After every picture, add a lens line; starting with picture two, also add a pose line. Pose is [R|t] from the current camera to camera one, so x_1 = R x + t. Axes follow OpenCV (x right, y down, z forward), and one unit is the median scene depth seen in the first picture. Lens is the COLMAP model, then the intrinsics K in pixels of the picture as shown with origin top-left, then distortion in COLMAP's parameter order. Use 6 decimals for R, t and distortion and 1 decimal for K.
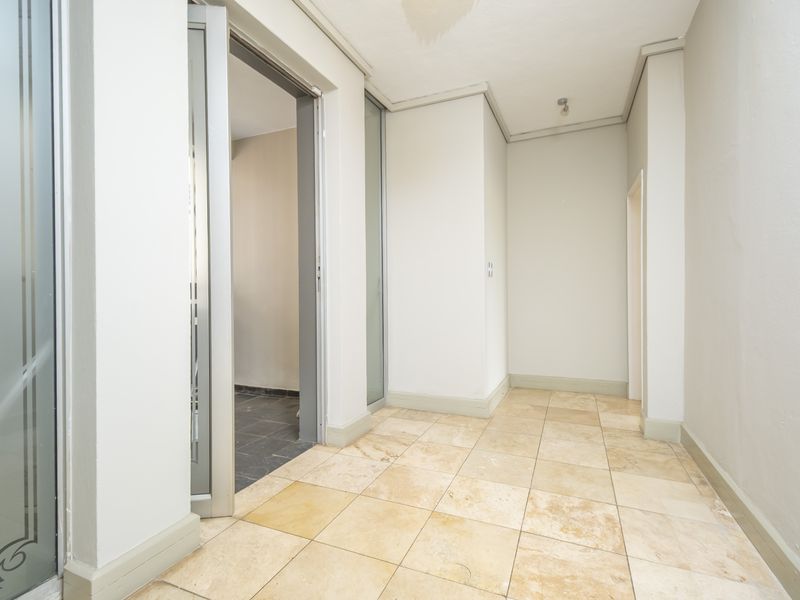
lens RADIAL K [[396.8, 0, 400.8], [0, 396.8, 294.5], [0, 0, 1]] dist [0.004246, -0.000073]
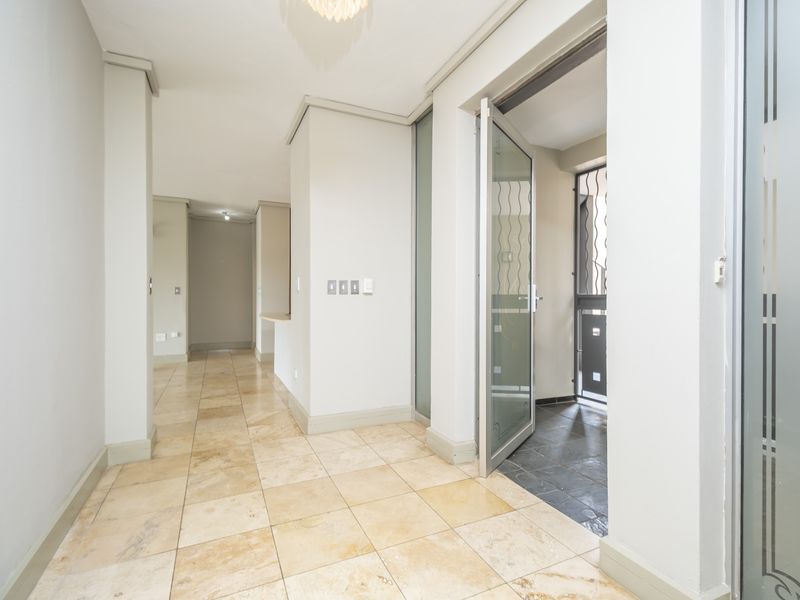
lens RADIAL K [[396.8, 0, 400.8], [0, 396.8, 294.5], [0, 0, 1]] dist [0.004246, -0.000073]
pose [[-0.663998, 0.006324, -0.747708, 0.748733], [-0.002841, 0.999936, 0.010980, -0.070595], [0.747729, 0.009414, -0.663937, 1.680129]]
